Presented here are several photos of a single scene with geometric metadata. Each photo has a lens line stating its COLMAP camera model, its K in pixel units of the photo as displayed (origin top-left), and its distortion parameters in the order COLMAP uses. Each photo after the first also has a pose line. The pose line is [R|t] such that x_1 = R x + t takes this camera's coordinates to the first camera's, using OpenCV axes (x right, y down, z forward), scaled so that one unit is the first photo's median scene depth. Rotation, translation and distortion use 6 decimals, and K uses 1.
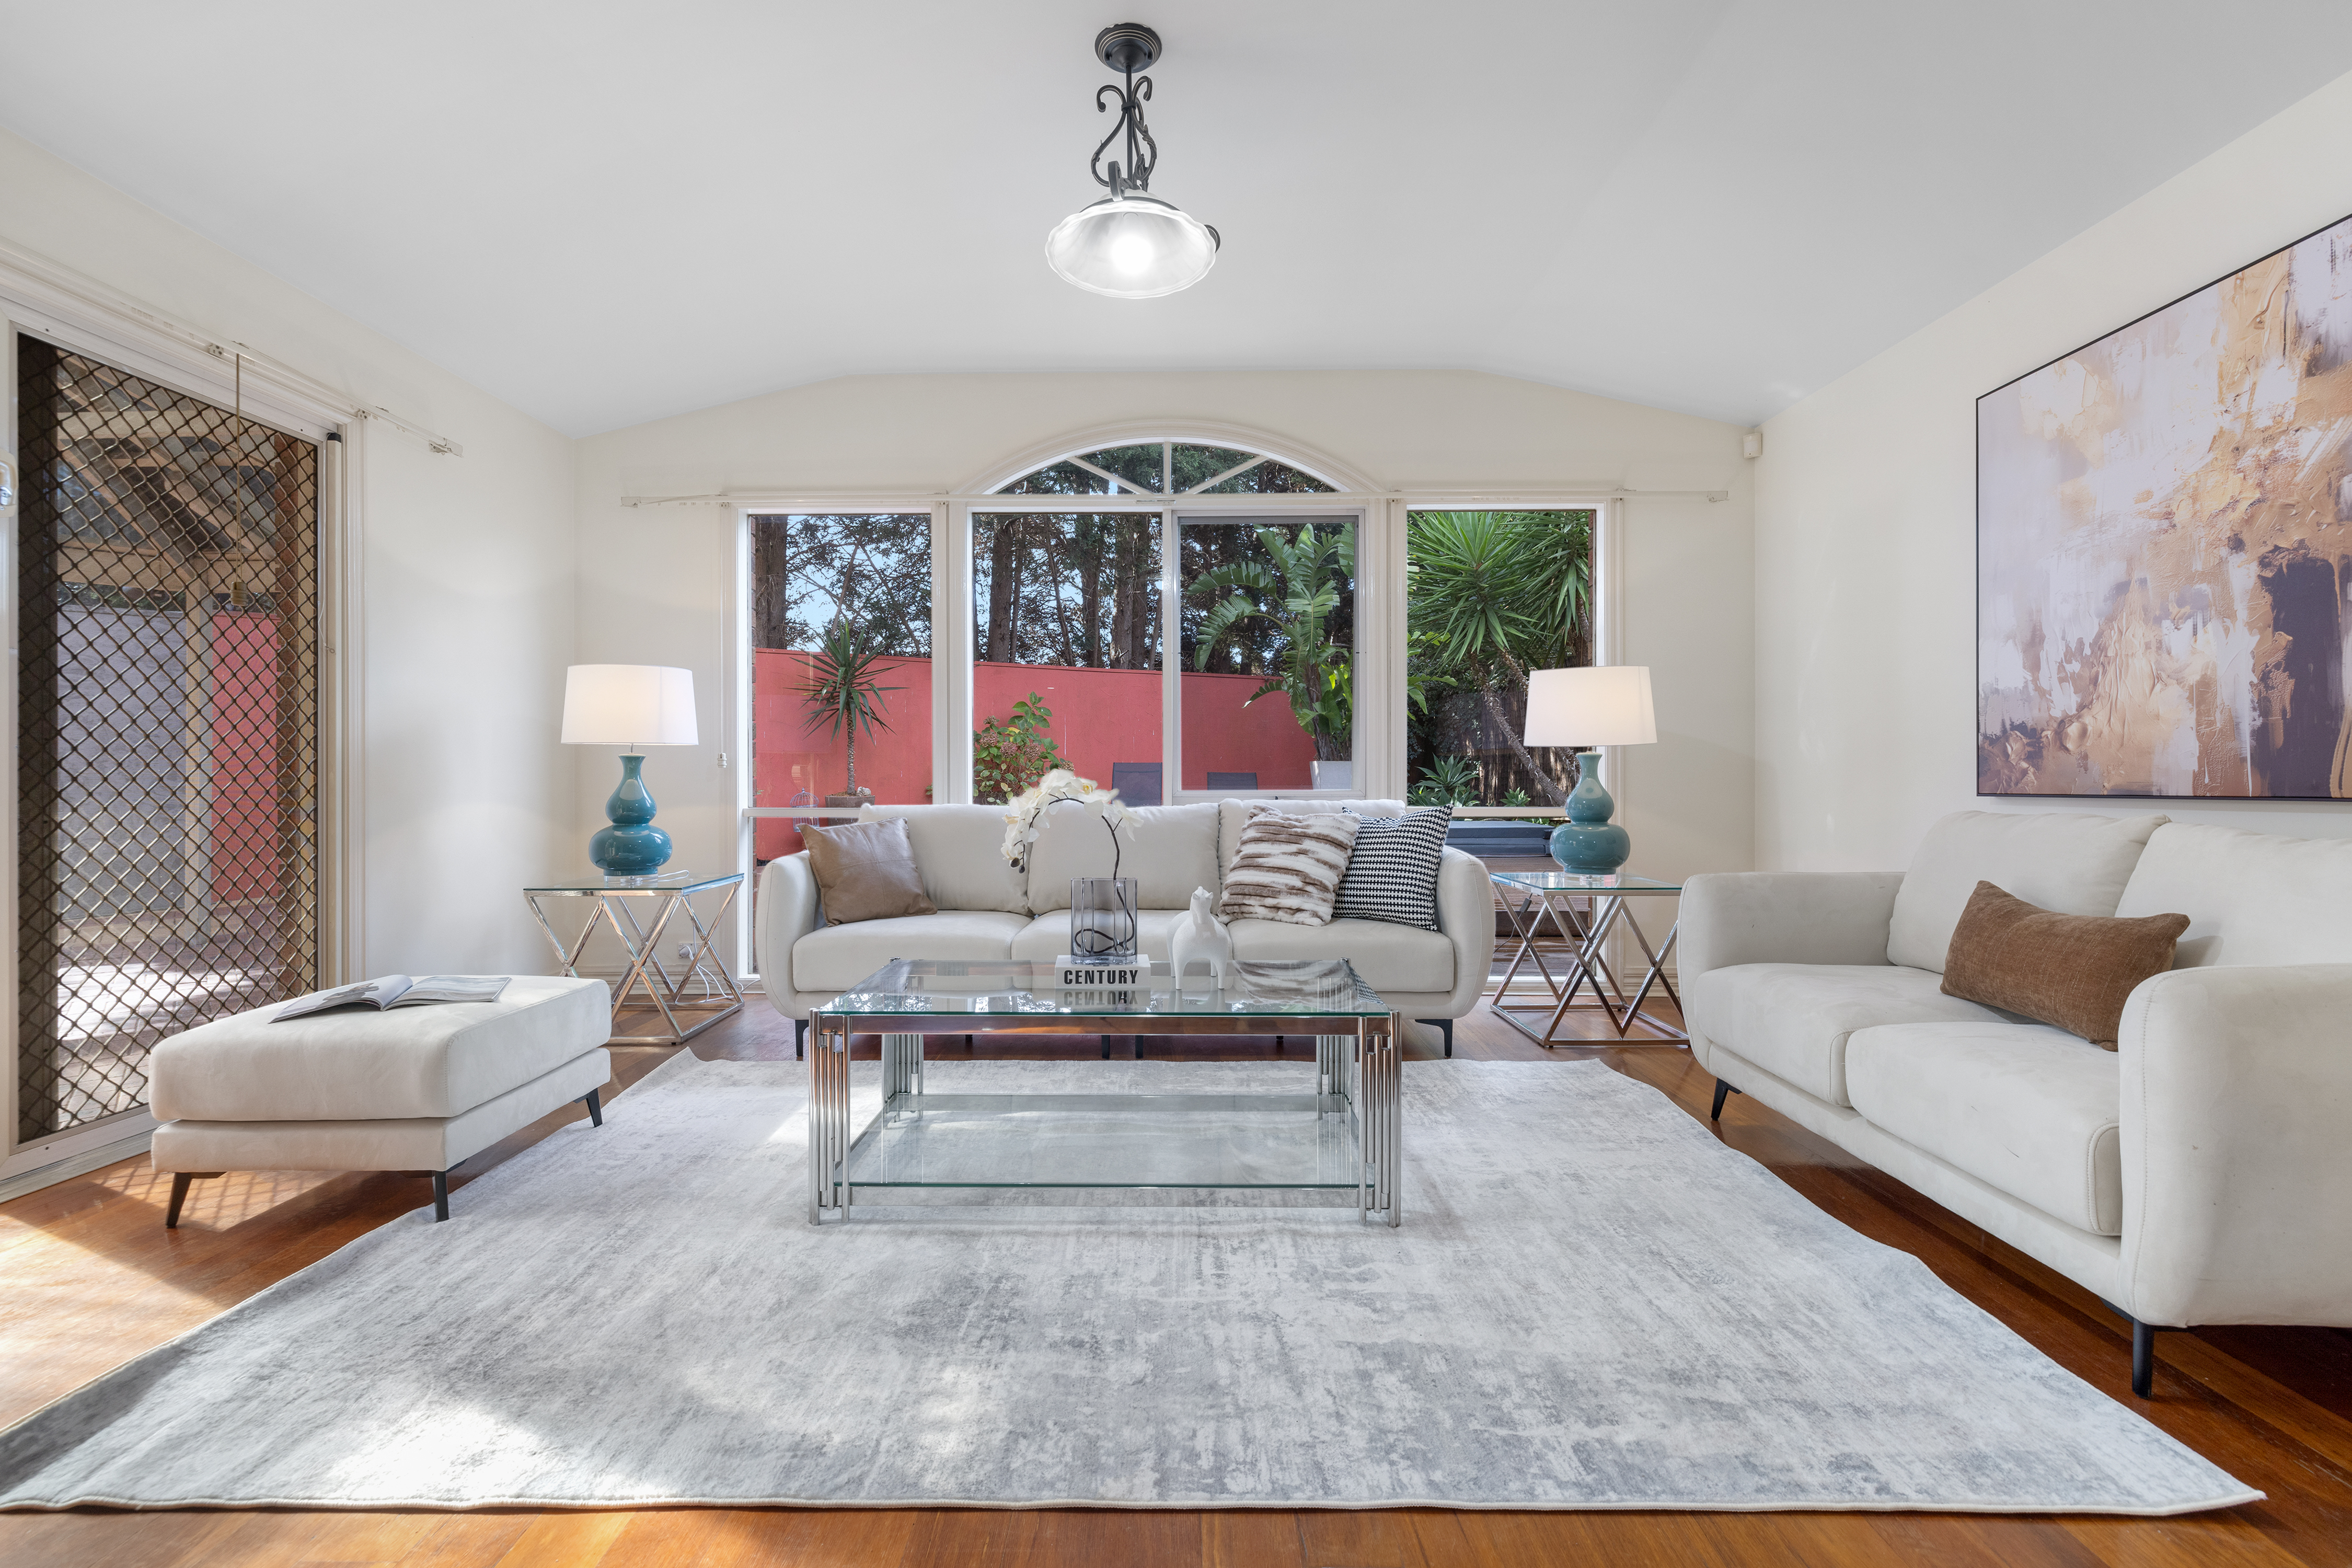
lens RADIAL K [[1035.3, 0, 1172.6], [0, 1035.3, 772.3], [0, 0, 1]] dist [0.001328, -0.000442]
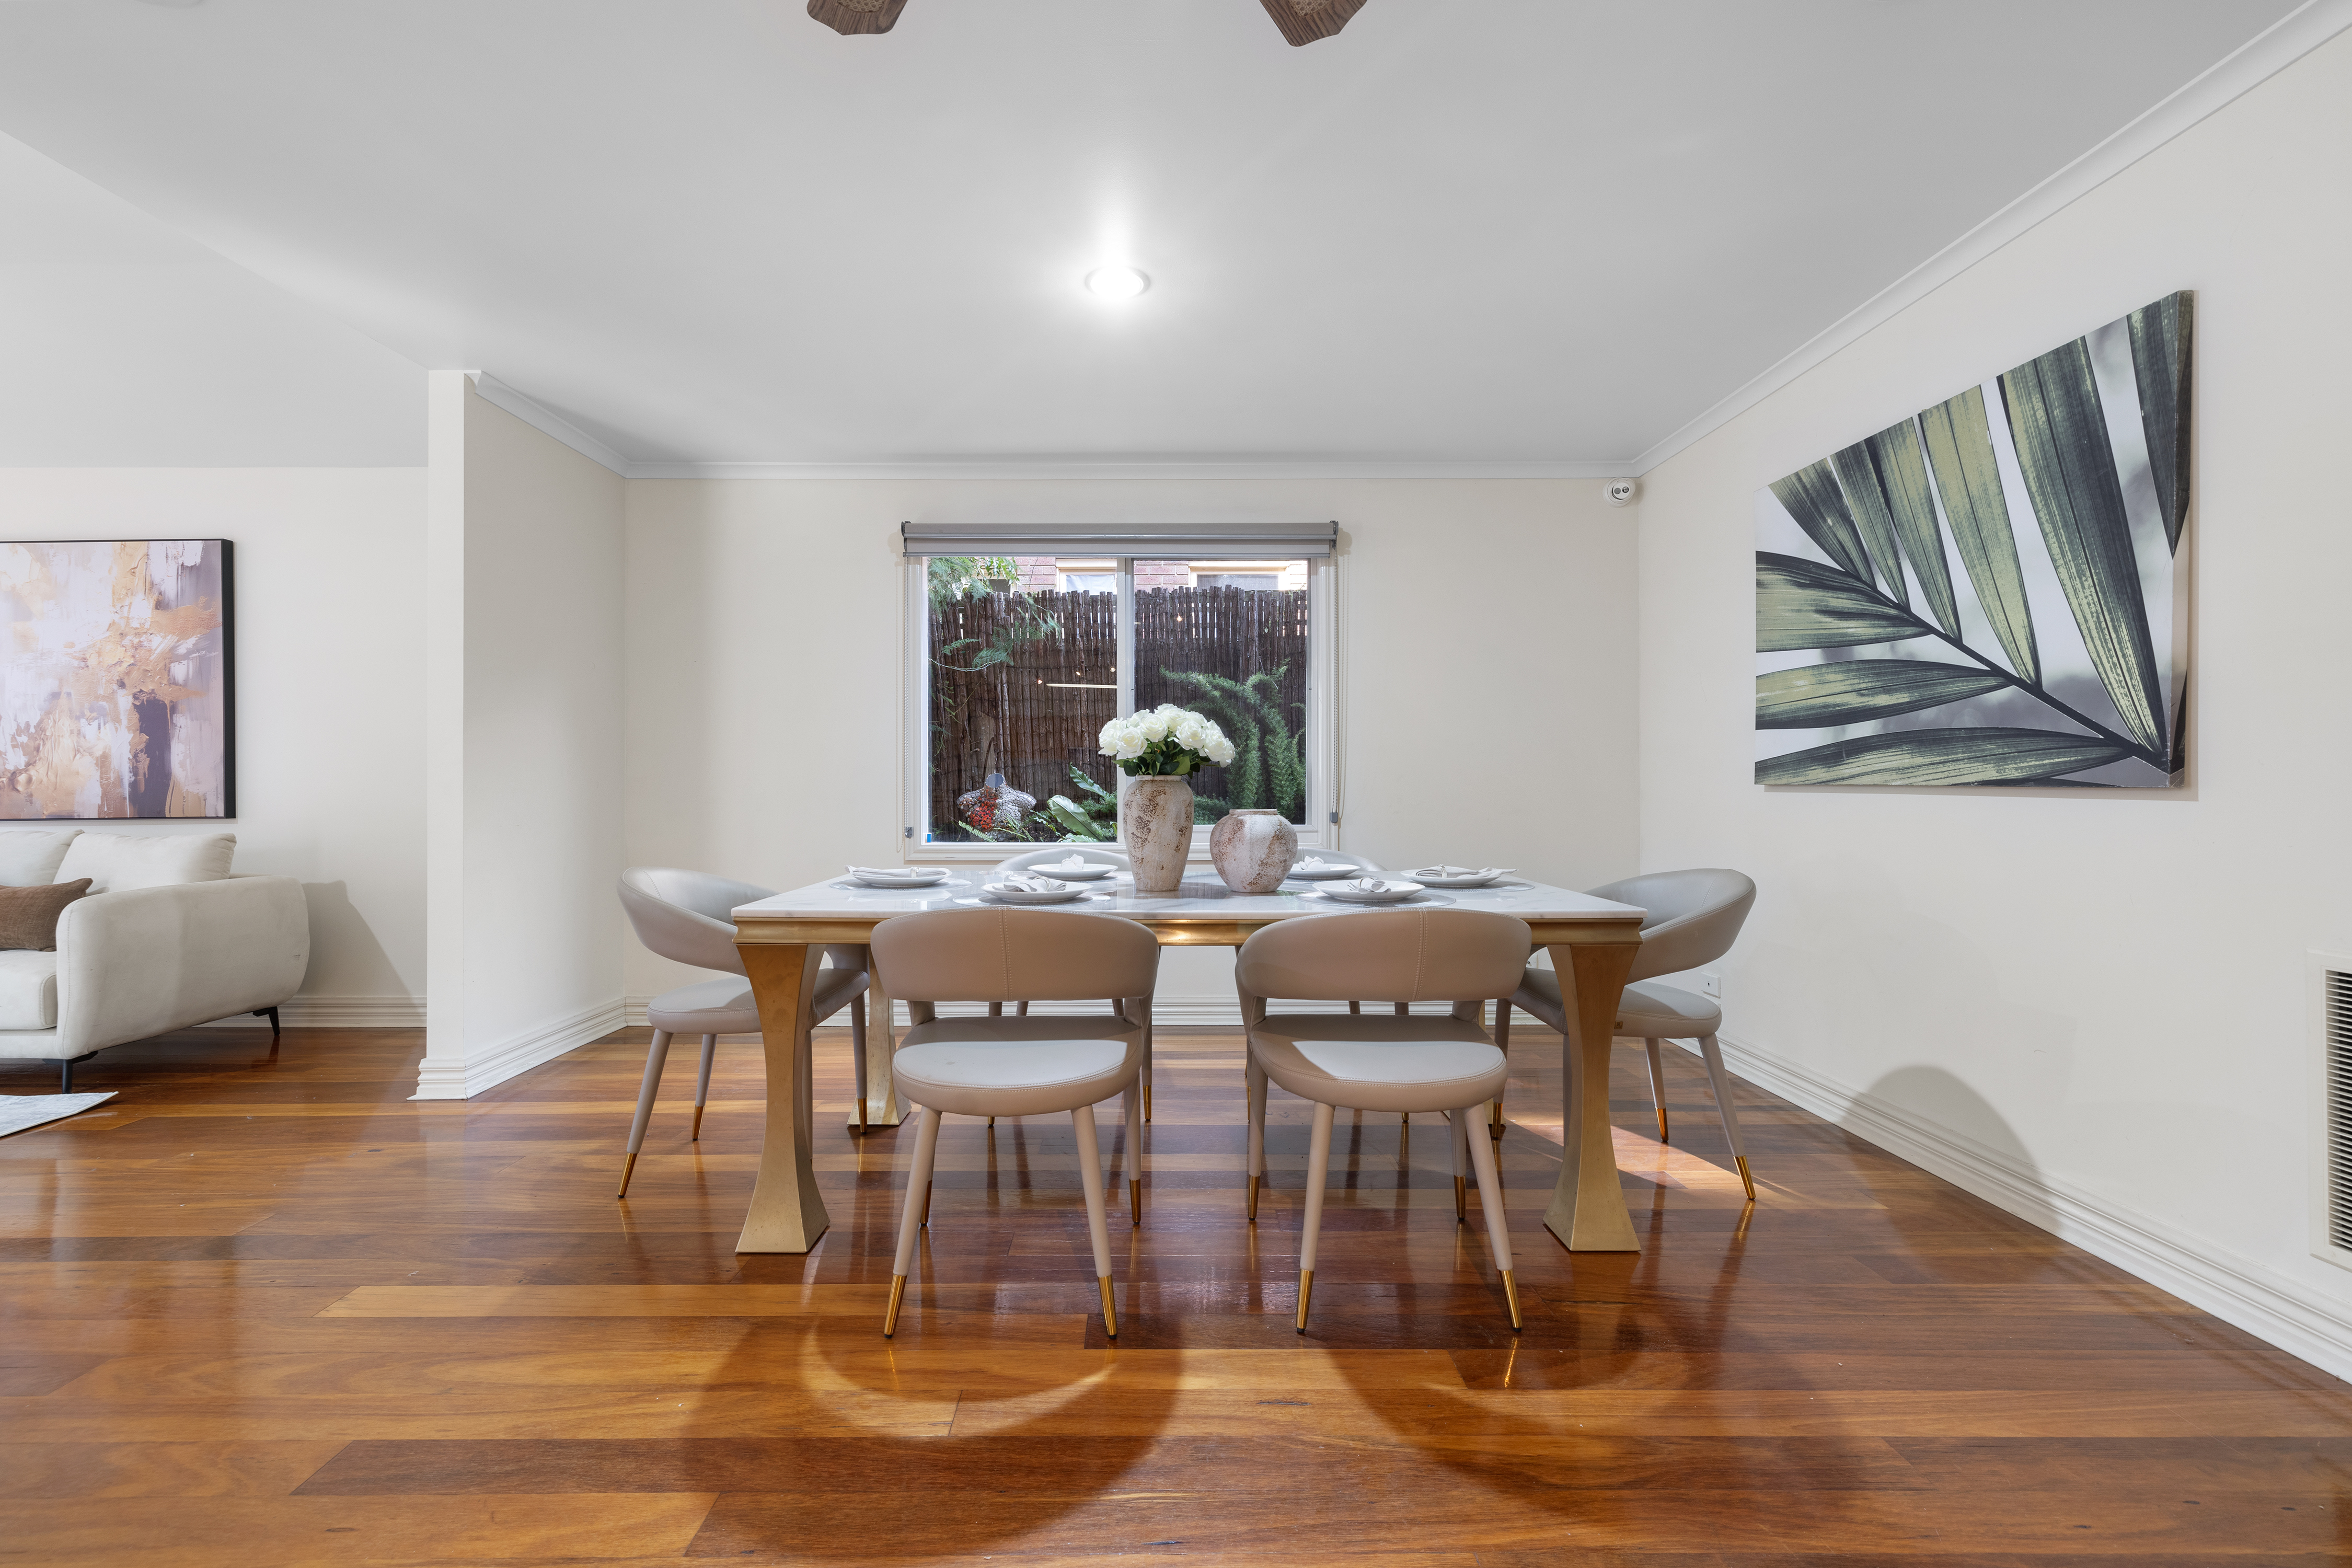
lens RADIAL K [[1035.3, 0, 1173.4], [0, 1035.3, 777.3], [0, 0, 1]] dist [0.001328, -0.000442]
pose [[0.003172, 0.003817, 0.999988, -0.829527], [0.002496, 0.999990, -0.003825, -0.037040], [-0.999992, 0.002508, 0.003163, -0.894808]]
